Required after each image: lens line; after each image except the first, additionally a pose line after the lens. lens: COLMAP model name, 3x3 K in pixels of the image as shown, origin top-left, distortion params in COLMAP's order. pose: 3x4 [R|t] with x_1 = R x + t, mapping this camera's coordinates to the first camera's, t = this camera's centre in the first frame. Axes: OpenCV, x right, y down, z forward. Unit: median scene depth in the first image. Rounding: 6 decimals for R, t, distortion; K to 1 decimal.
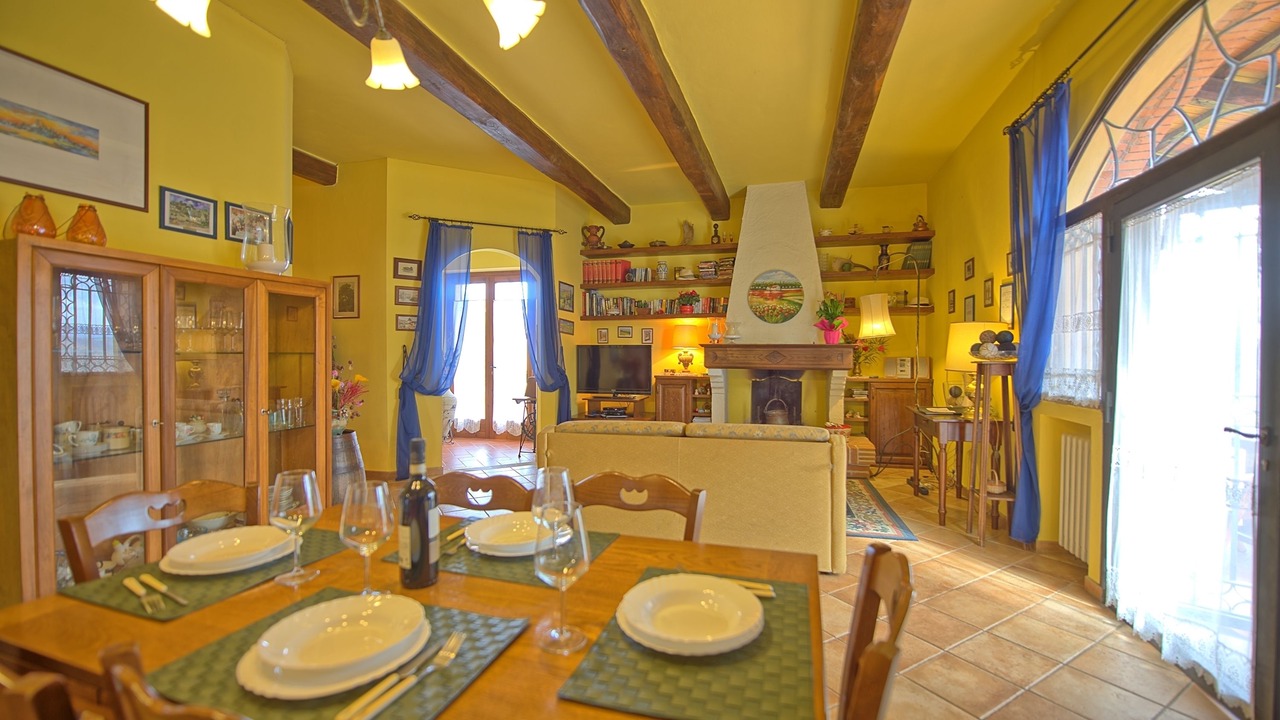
lens RADIAL K [[513.9, 0, 667.8], [0, 513.9, 359.6], [0, 0, 1]] dist [-0.001054, -0.006856]
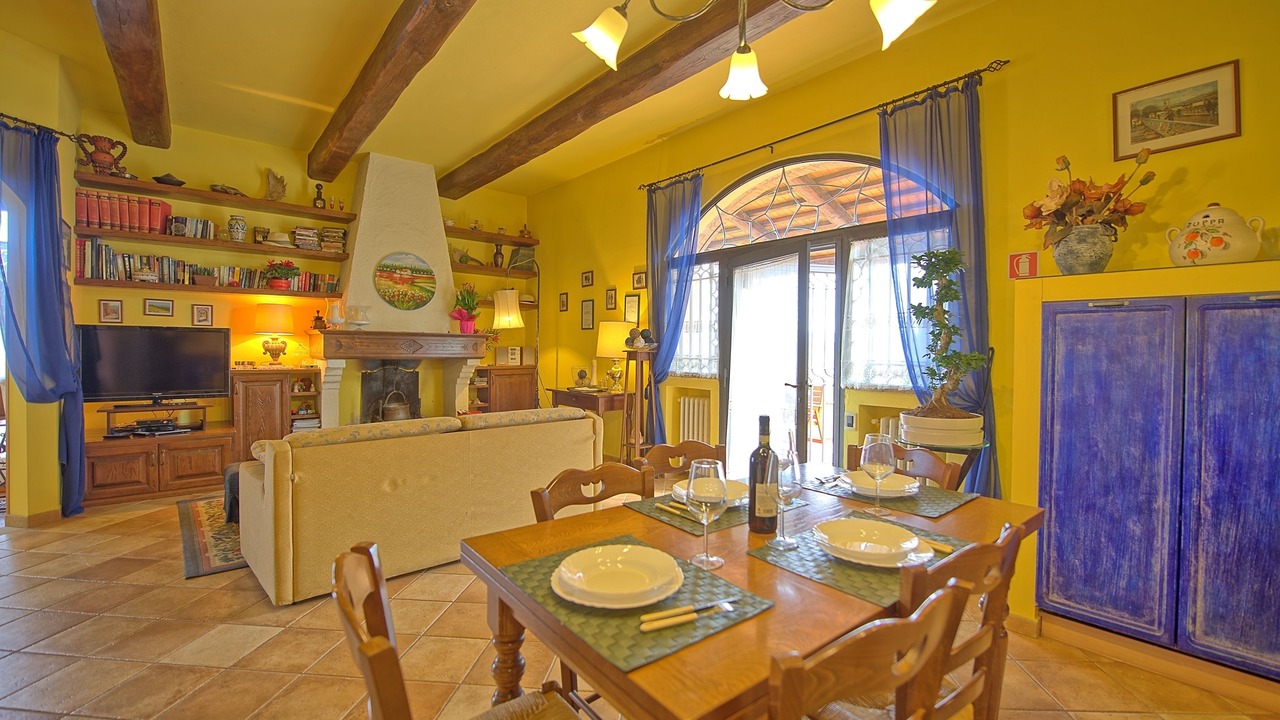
lens RADIAL K [[524.2, 0, 640.5], [0, 524.2, 352.7], [0, 0, 1]] dist [-0.000888, -0.007405]
pose [[0.582723, -0.004427, 0.812659, -0.310053], [-0.001983, 0.999974, 0.006870, -0.000097], [-0.812669, -0.005614, 0.582699, 0.096364]]
